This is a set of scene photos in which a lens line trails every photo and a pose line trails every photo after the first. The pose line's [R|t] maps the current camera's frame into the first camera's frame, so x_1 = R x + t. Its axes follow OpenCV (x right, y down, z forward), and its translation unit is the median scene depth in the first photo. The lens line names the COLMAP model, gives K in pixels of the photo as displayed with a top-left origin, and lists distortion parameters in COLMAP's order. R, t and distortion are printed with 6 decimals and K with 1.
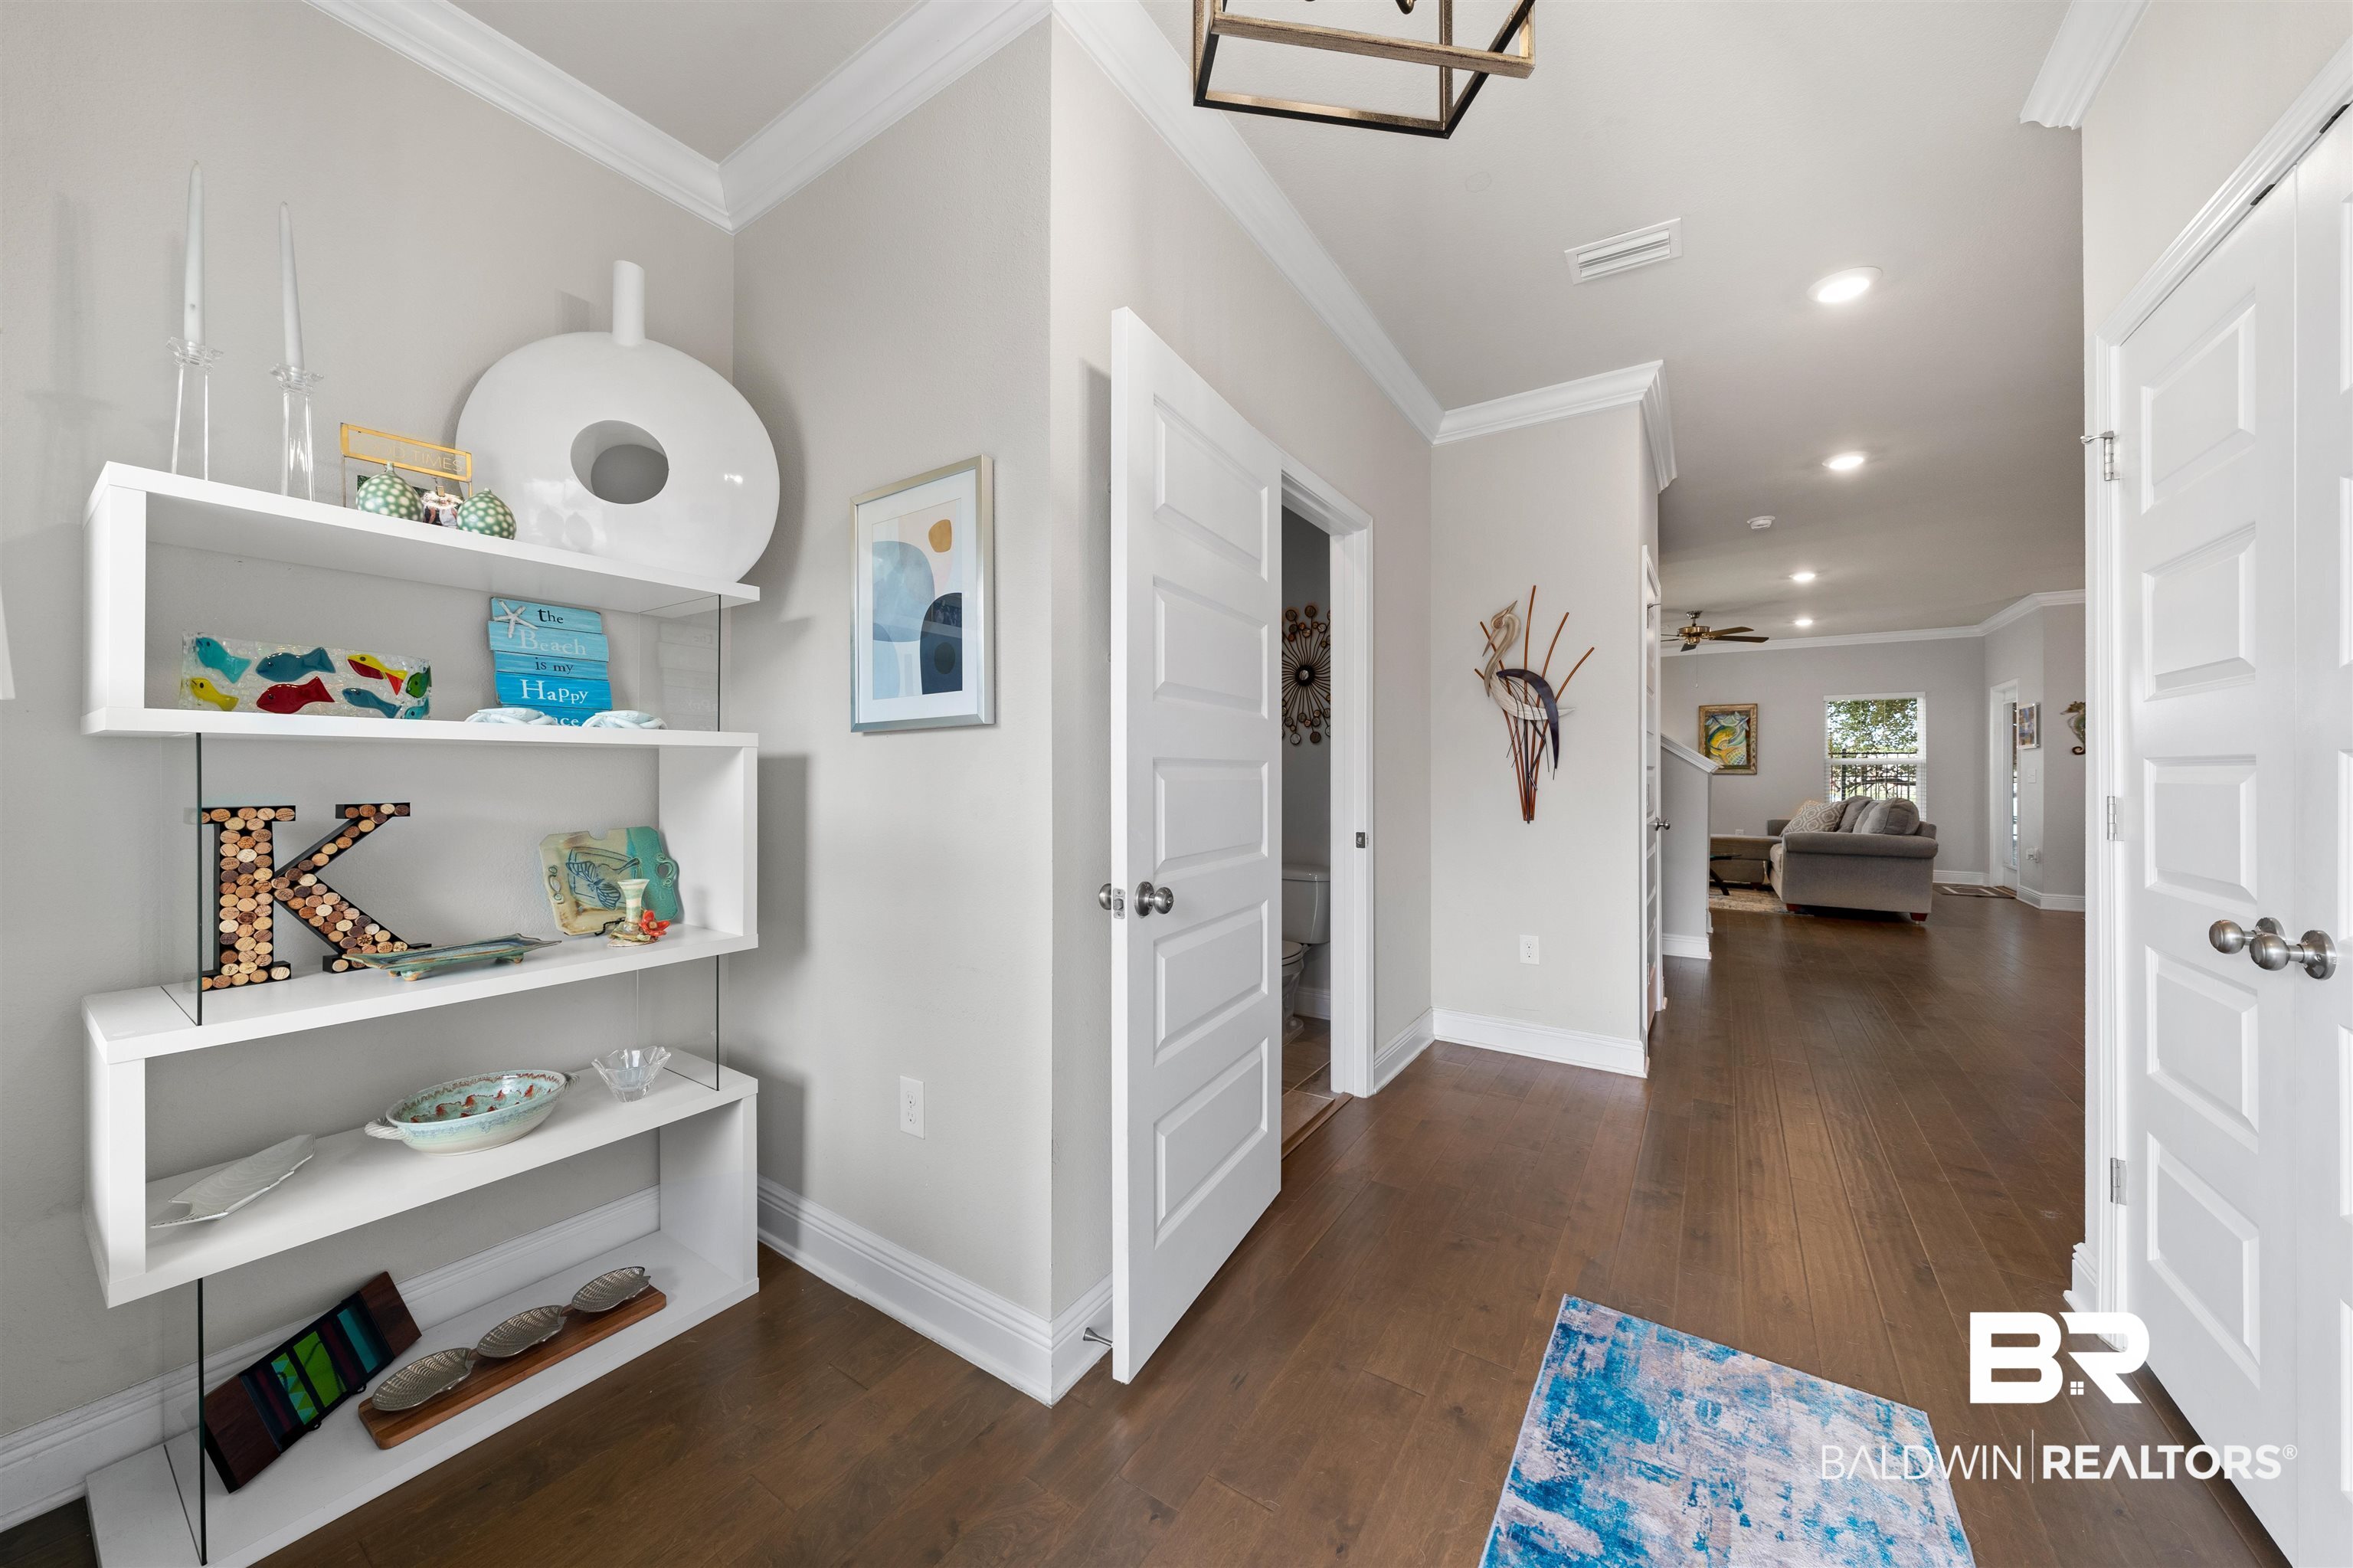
lens RADIAL K [[829.6, 0, 1169.5], [0, 829.6, 773.3], [0, 0, 1]] dist [-0.000170, 0.000259]
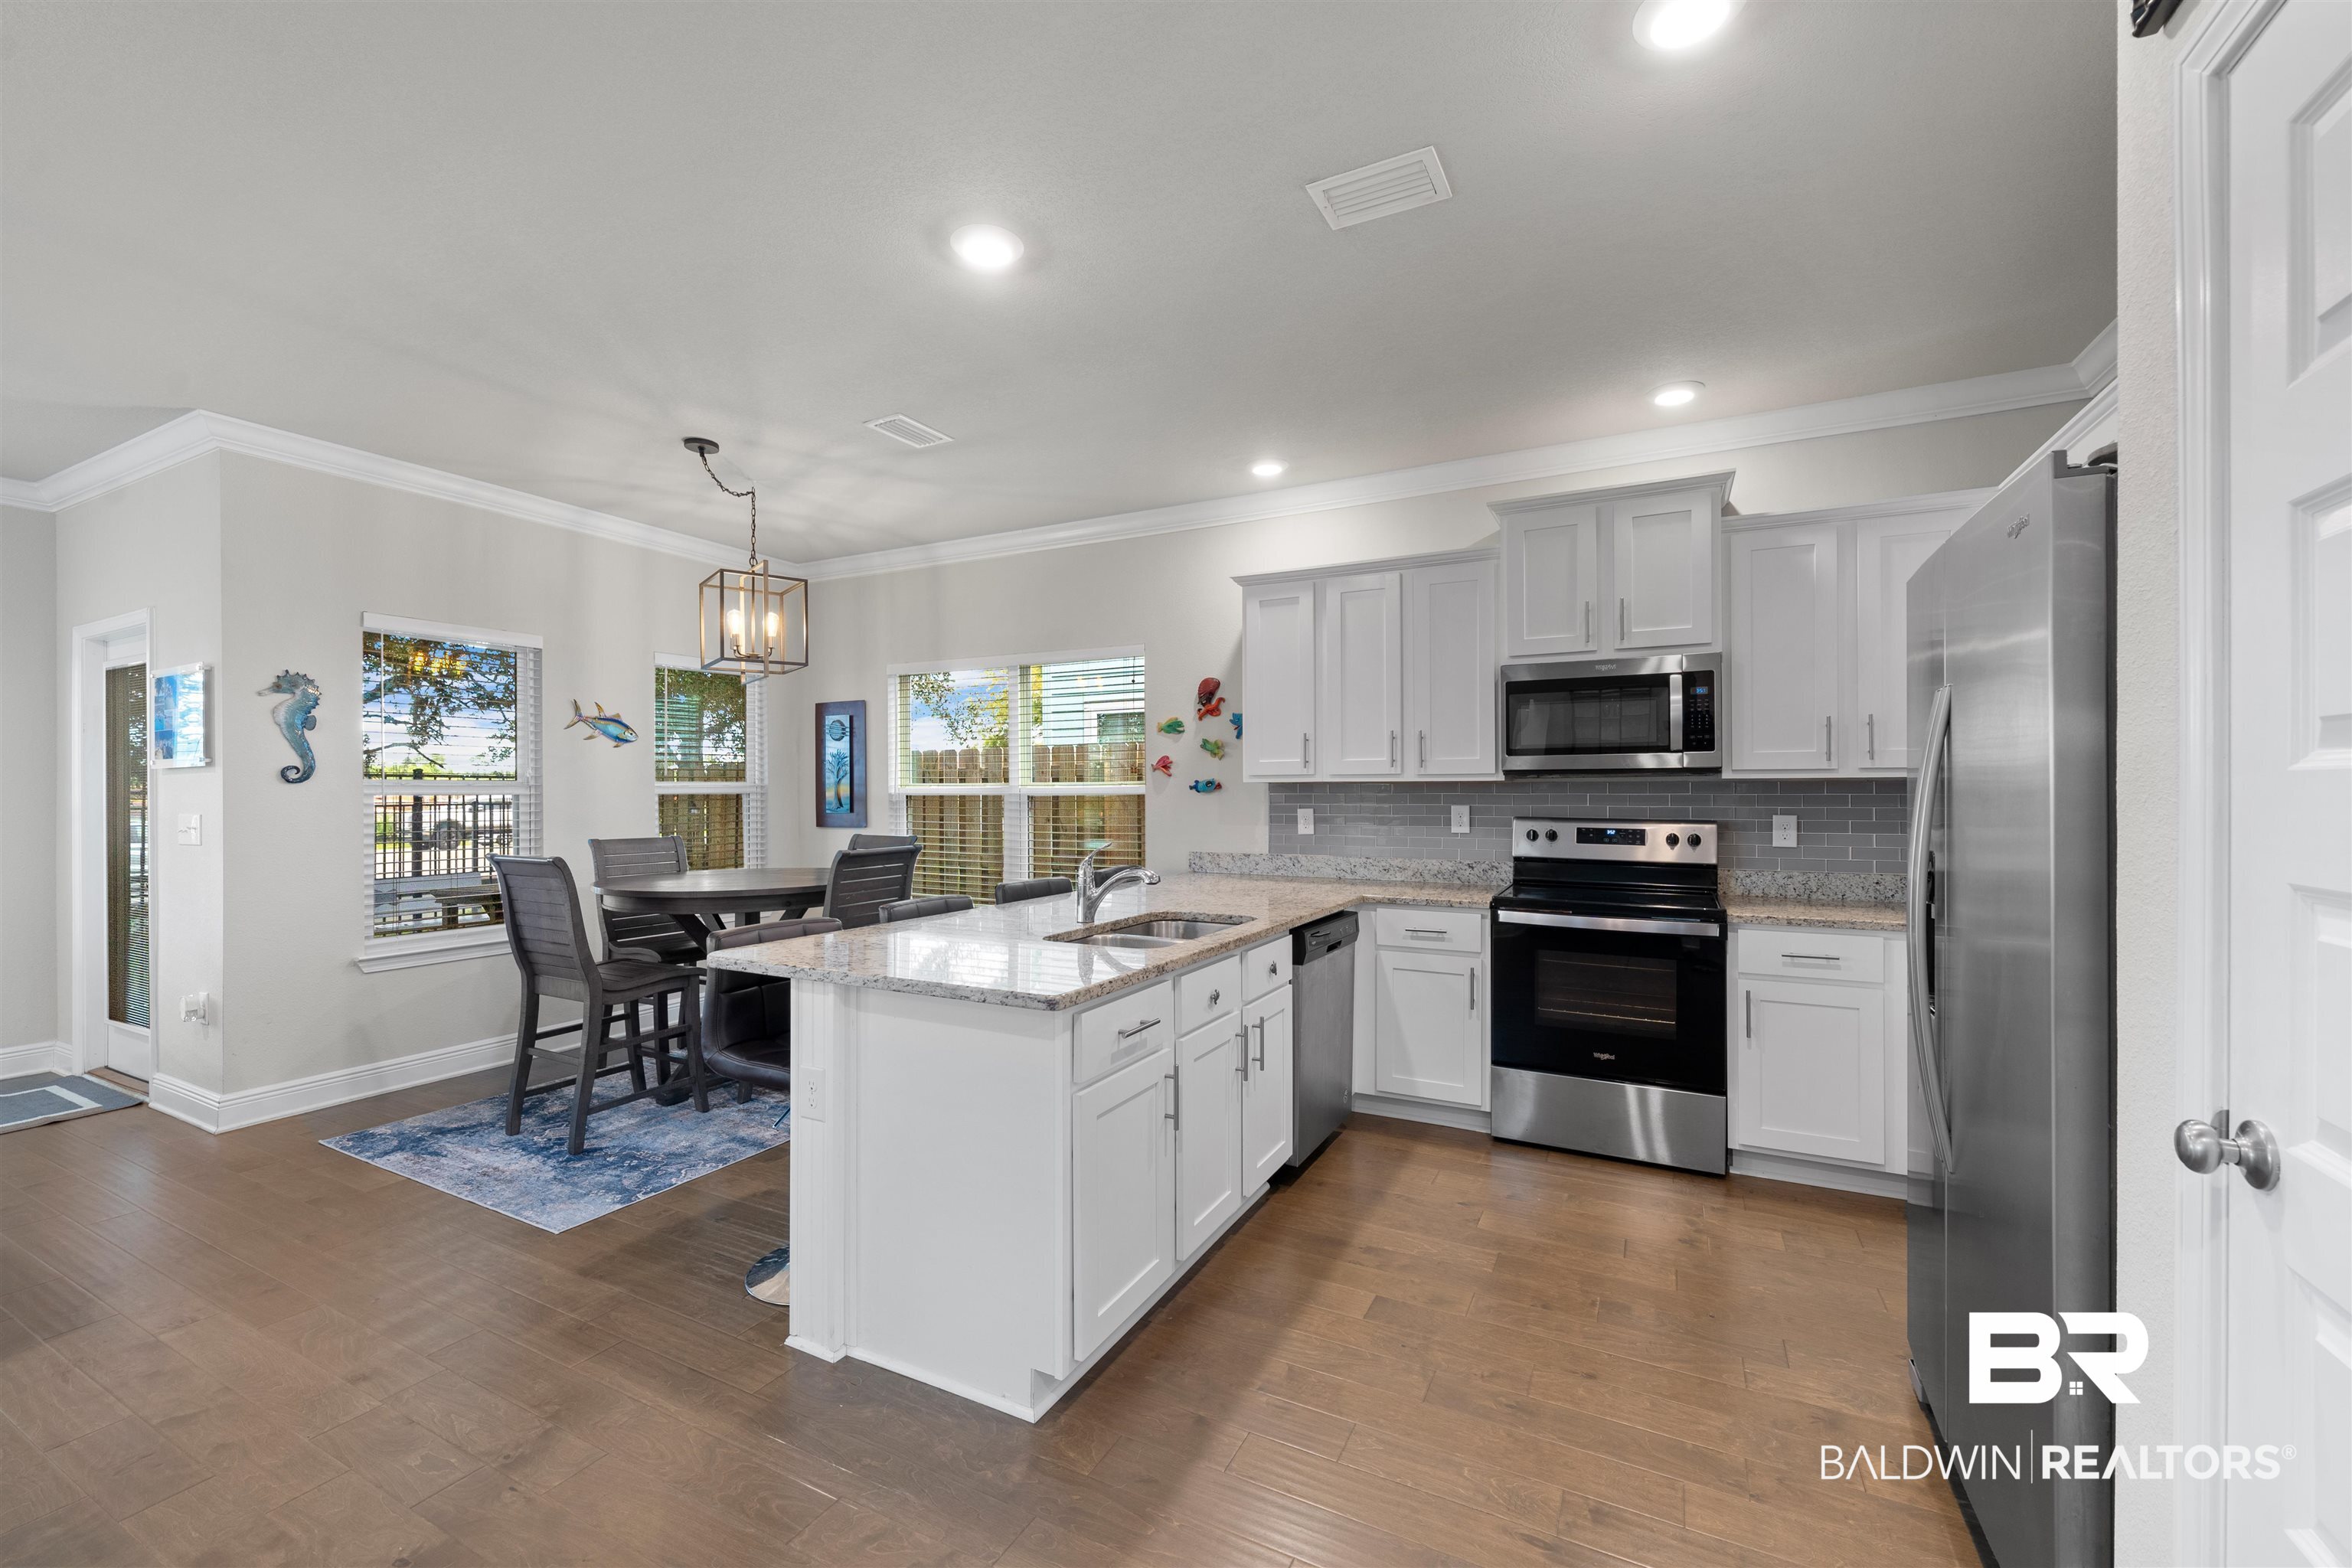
lens RADIAL K [[945.5, 0, 1180.0], [0, 945.5, 786.6], [0, 0, 1]] dist [-0.001961, 0.000010]
pose [[-0.109877, 0.004355, 0.993936, 0.360218], [0.004484, 0.999982, -0.003886, -0.011478], [-0.993935, 0.004029, -0.109894, 0.397721]]
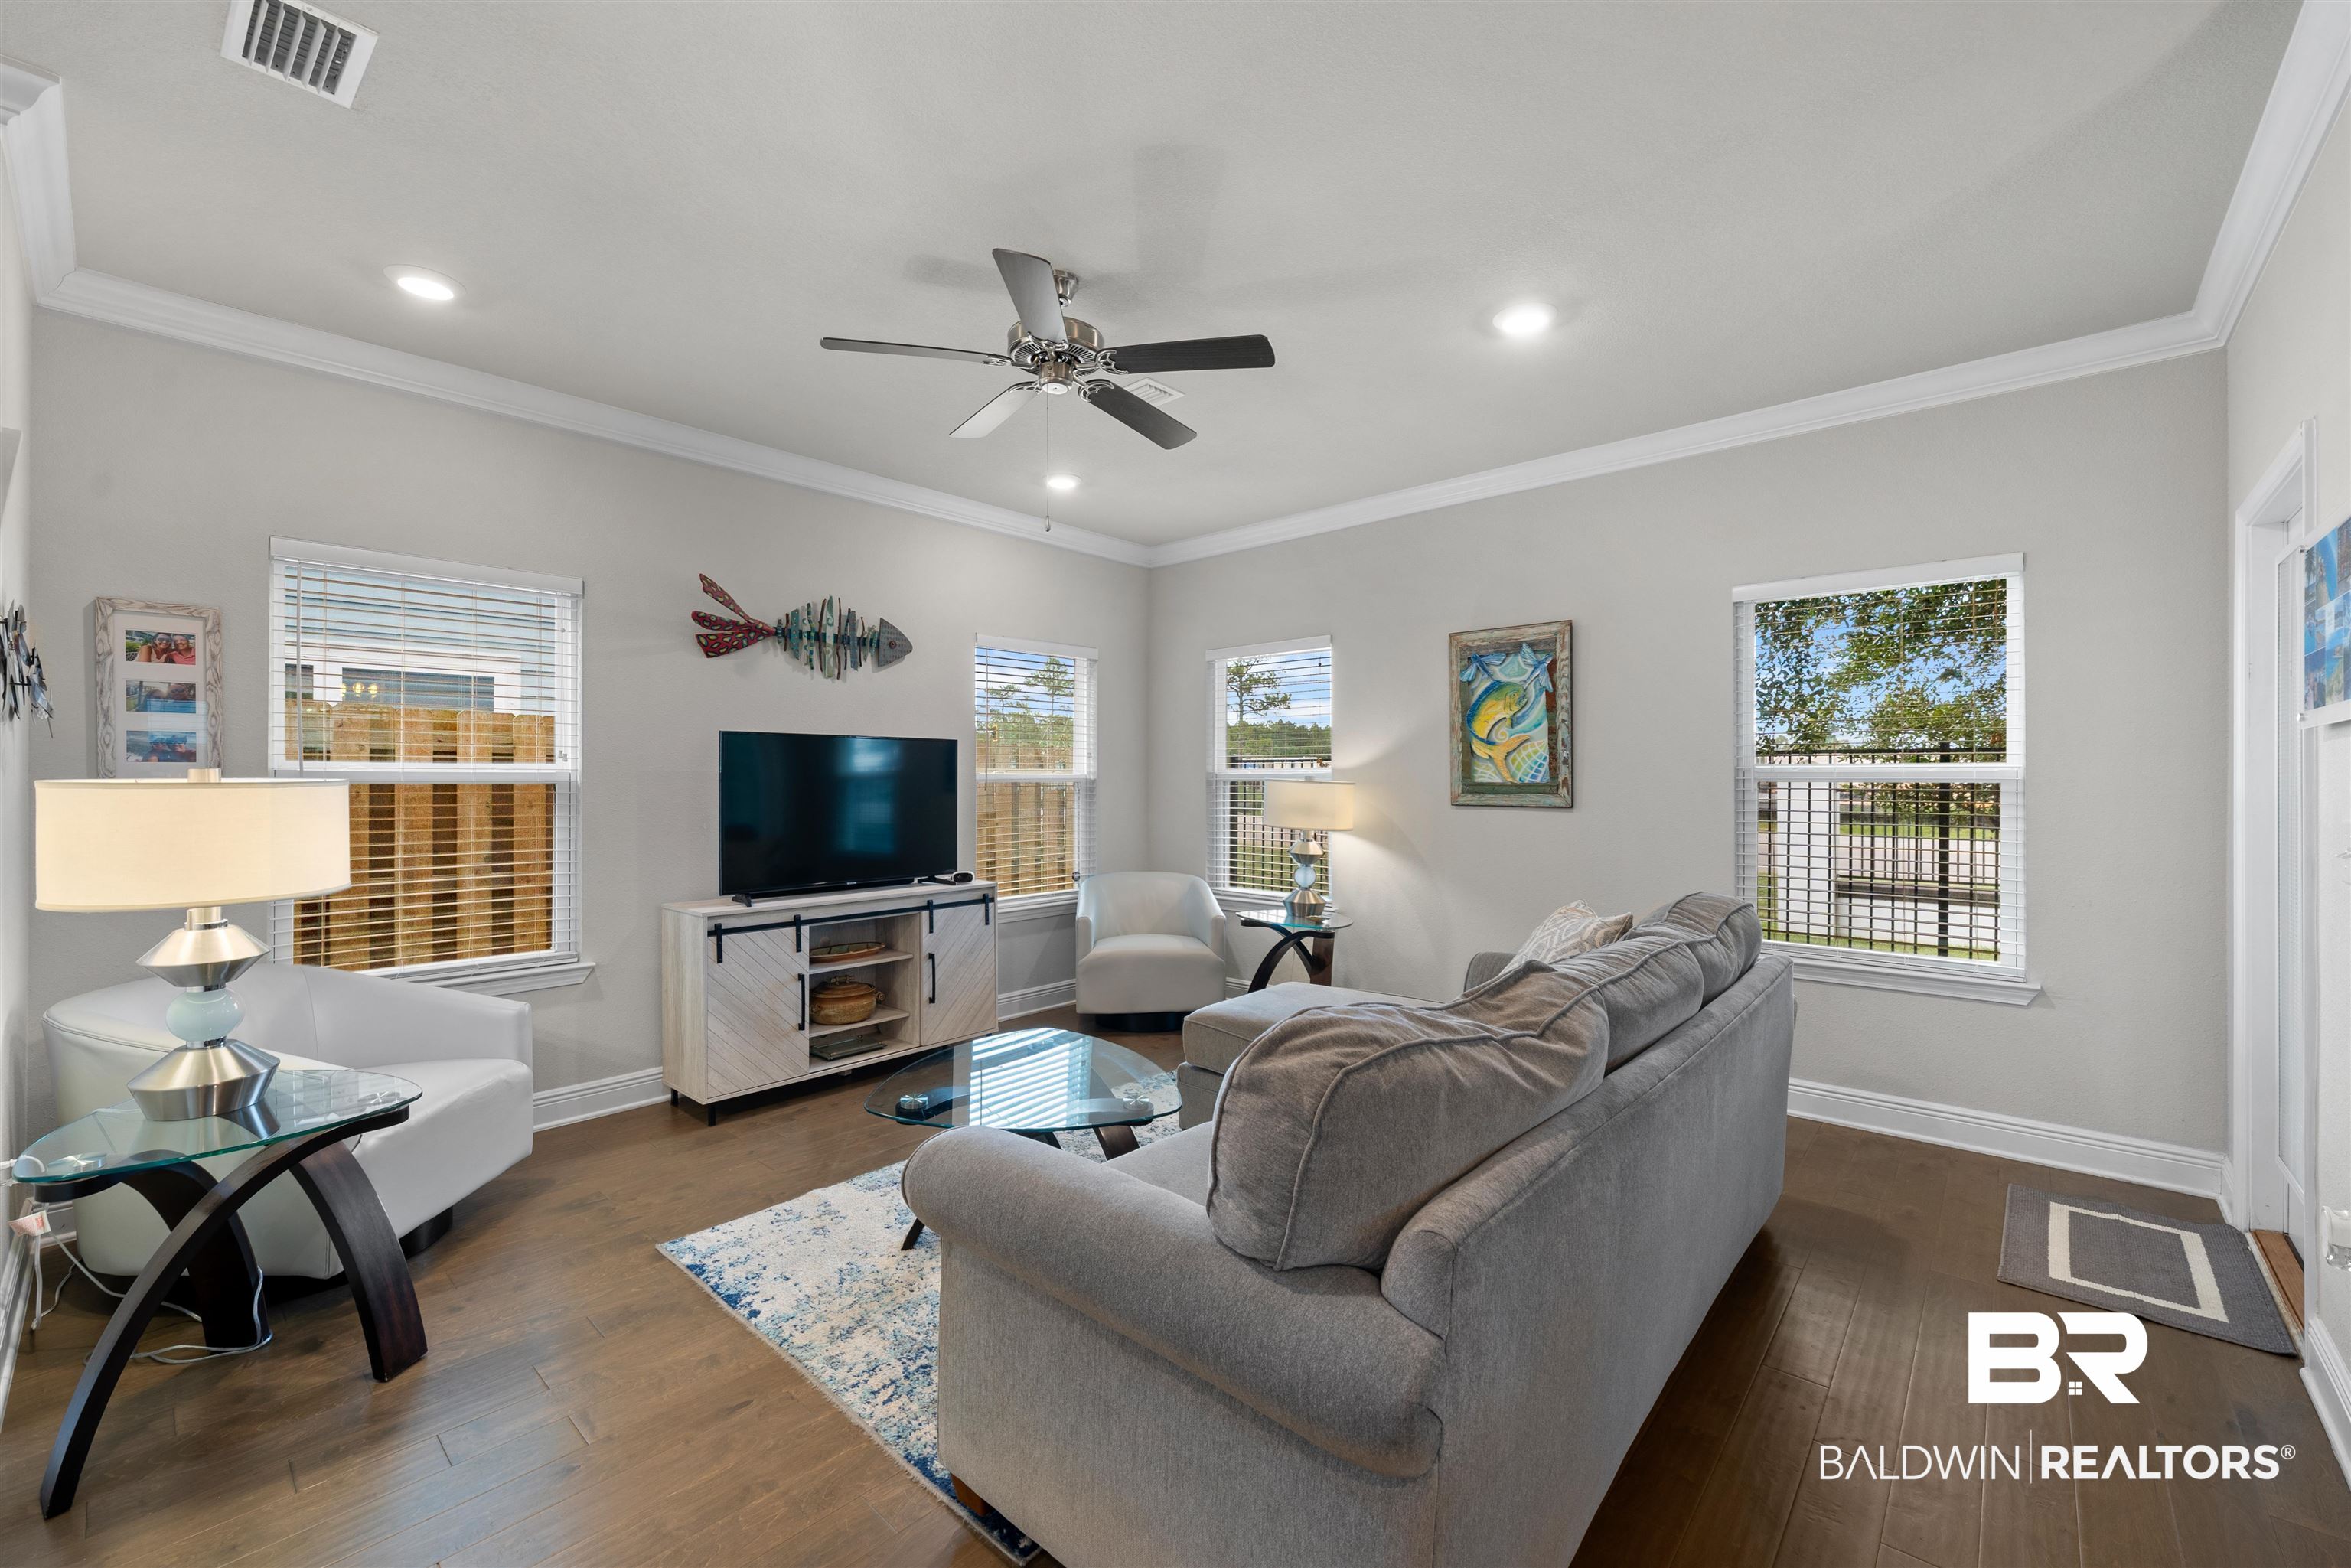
lens RADIAL K [[945.1, 0, 1175.2], [0, 945.1, 783.1], [0, 0, 1]] dist [-0.001961, 0.000010]
pose [[0.990258, 0.002048, -0.139228, 0.586078], [-0.001342, 0.999986, 0.005169, -0.011706], [0.139237, -0.004931, 0.990247, 0.544689]]
